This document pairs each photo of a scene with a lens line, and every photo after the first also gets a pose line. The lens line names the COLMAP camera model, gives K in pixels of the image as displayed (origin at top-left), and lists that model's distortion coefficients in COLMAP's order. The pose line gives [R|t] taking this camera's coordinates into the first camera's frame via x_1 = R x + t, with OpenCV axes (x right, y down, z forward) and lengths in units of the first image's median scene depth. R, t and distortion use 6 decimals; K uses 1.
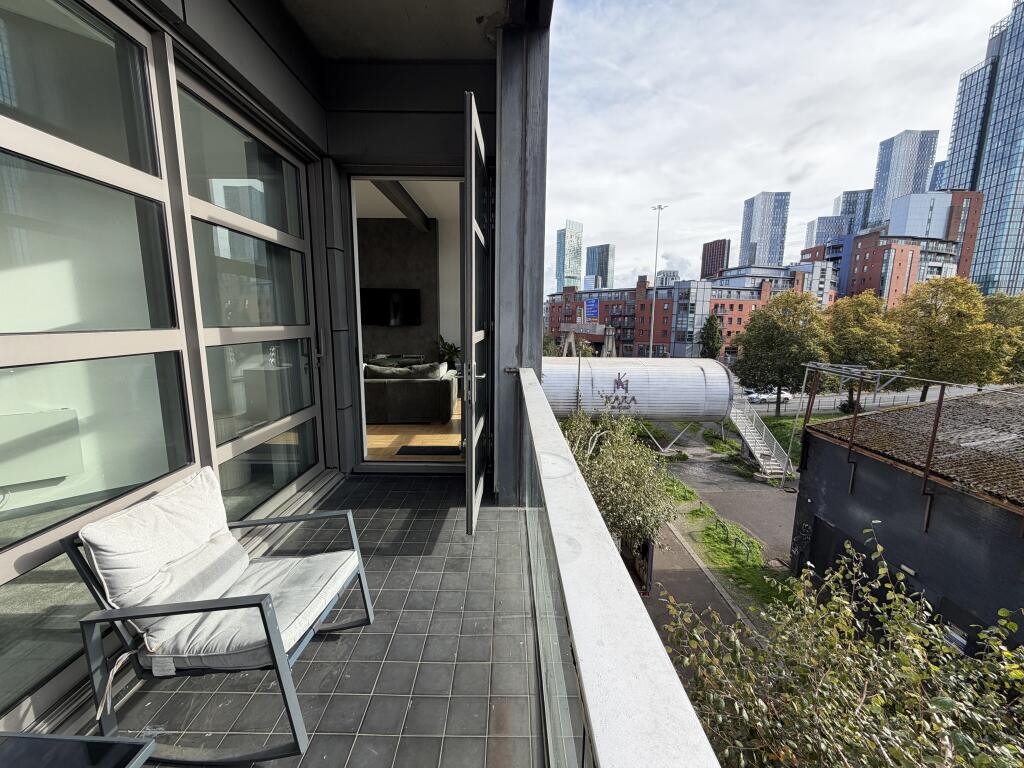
lens RADIAL K [[406.7, 0, 509.5], [0, 406.7, 382.2], [0, 0, 1]] dist [-0.000187, -0.000460]
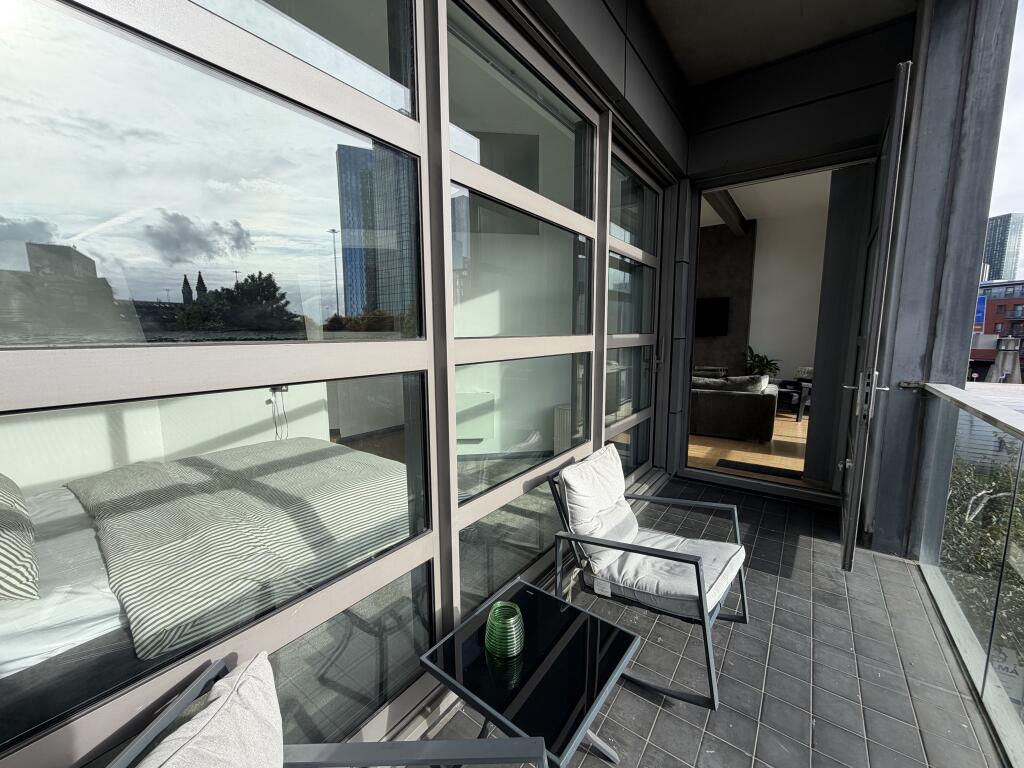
lens RADIAL K [[406.7, 0, 509.5], [0, 406.7, 382.2], [0, 0, 1]] dist [-0.000187, -0.000460]
pose [[0.802453, 0.058049, -0.593884, -0.162243], [-0.076591, 0.997044, -0.006034, 0.031309], [0.591779, 0.050328, 0.804528, -0.125007]]
